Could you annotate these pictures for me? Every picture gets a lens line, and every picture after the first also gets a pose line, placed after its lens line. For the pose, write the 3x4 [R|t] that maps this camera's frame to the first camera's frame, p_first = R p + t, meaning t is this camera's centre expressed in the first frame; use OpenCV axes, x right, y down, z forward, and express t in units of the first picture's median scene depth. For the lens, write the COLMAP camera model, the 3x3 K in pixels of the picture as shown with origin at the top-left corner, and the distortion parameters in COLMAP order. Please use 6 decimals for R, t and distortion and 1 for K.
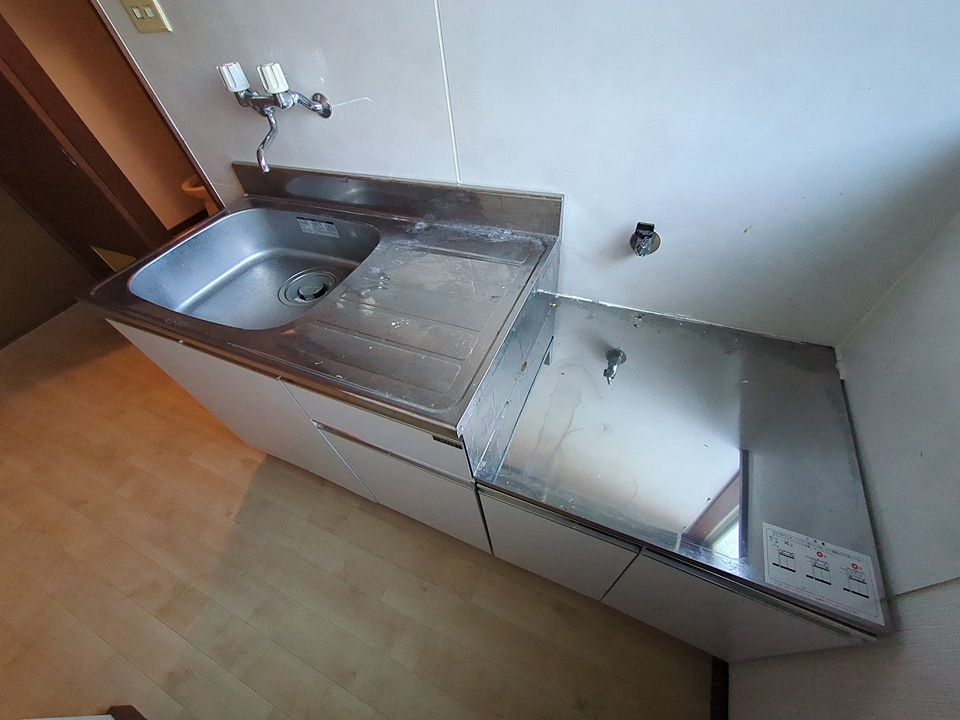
lens RADIAL K [[377.8, 0, 480.0], [0, 377.8, 360.0], [0, 0, 1]] dist [0.000538, -0.000075]
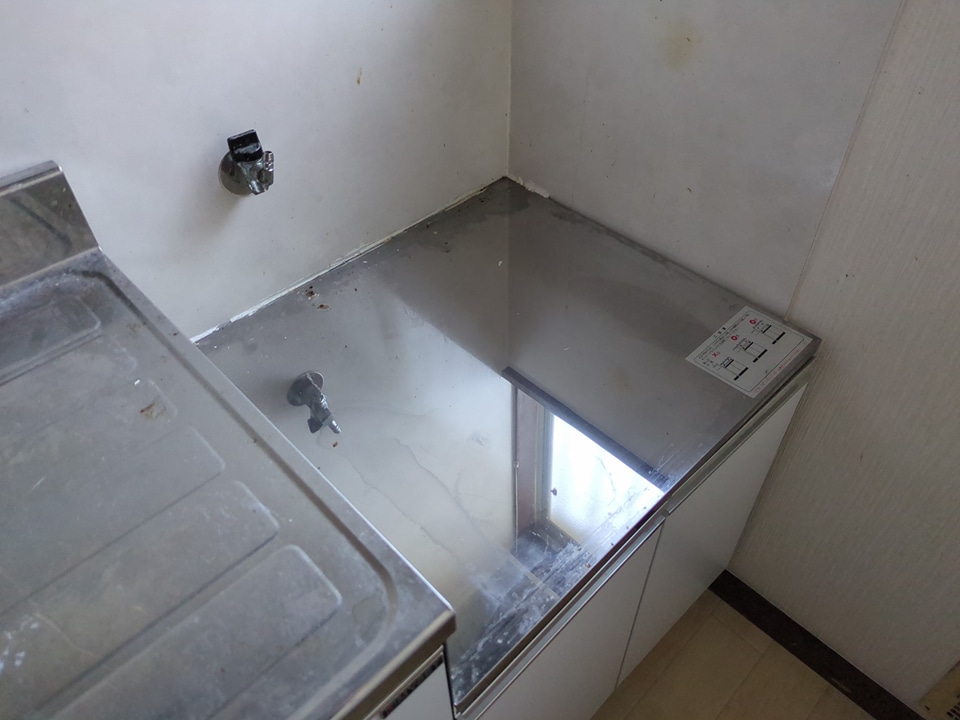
lens RADIAL K [[712.0, 0, 480.0], [0, 712.0, 360.0], [0, 0, 1]] dist [0.026554, -0.001847]
pose [[0.382319, -0.590185, 0.710995, -0.309244], [0.680366, 0.700447, 0.215581, -0.114506], [-0.625247, 0.401316, 0.669337, 0.219046]]
